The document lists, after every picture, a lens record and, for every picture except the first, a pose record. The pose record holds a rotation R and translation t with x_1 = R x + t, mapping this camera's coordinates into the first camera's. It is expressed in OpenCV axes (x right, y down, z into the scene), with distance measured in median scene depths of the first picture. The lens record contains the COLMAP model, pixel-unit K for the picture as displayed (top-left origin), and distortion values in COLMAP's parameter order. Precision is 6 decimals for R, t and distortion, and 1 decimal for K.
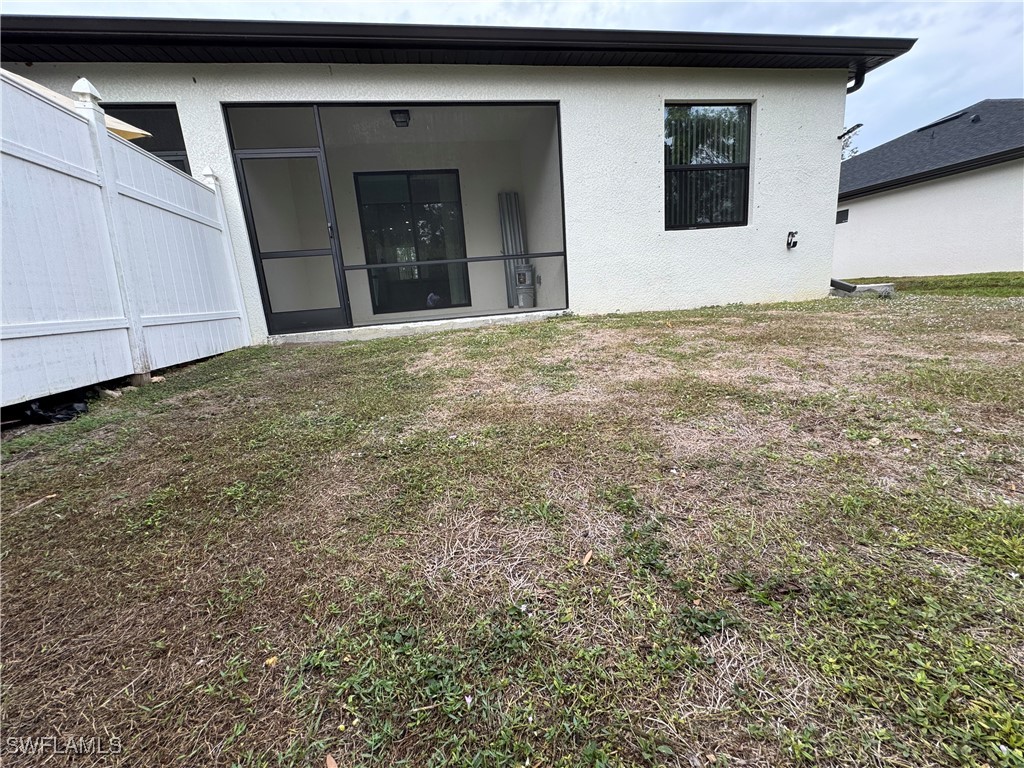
lens RADIAL K [[412.4, 0, 512.0], [0, 412.4, 384.0], [0, 0, 1]] dist [-0.002940, -0.000207]
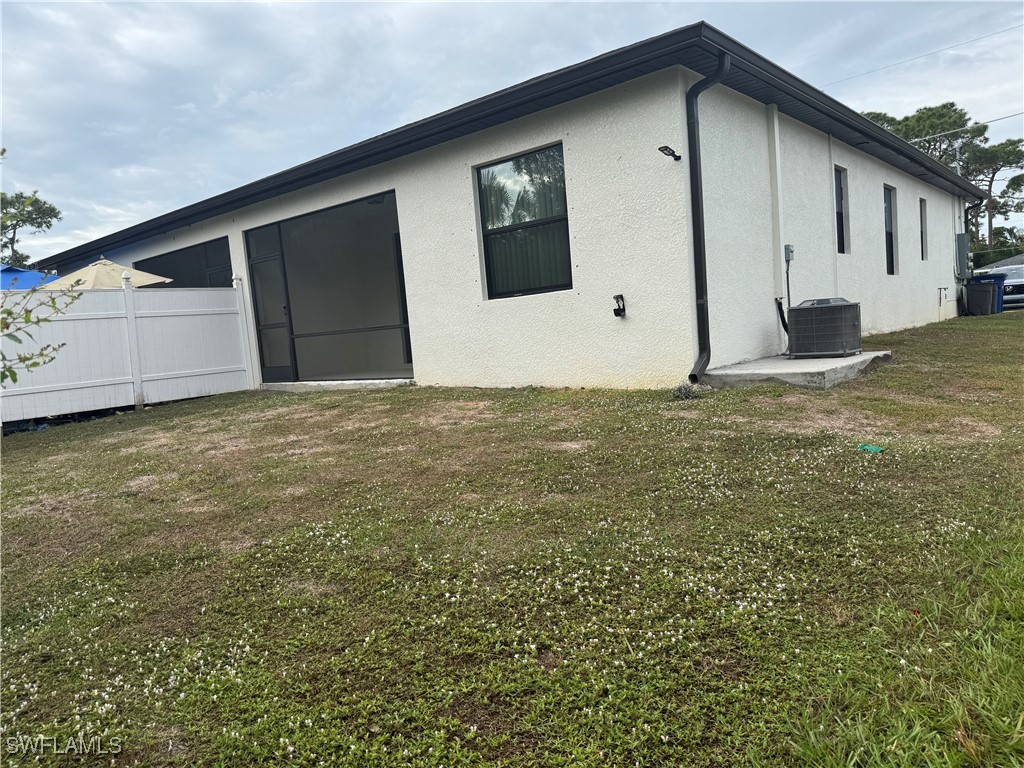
lens RADIAL K [[713.5, 0, 512.0], [0, 713.5, 384.0], [0, 0, 1]] dist [0.088249, -0.095609]
pose [[0.644268, 0.083501, -0.760228, 1.697196], [-0.127375, 0.991854, 0.000995, -0.211025], [0.754118, 0.096193, 0.649656, 0.053998]]
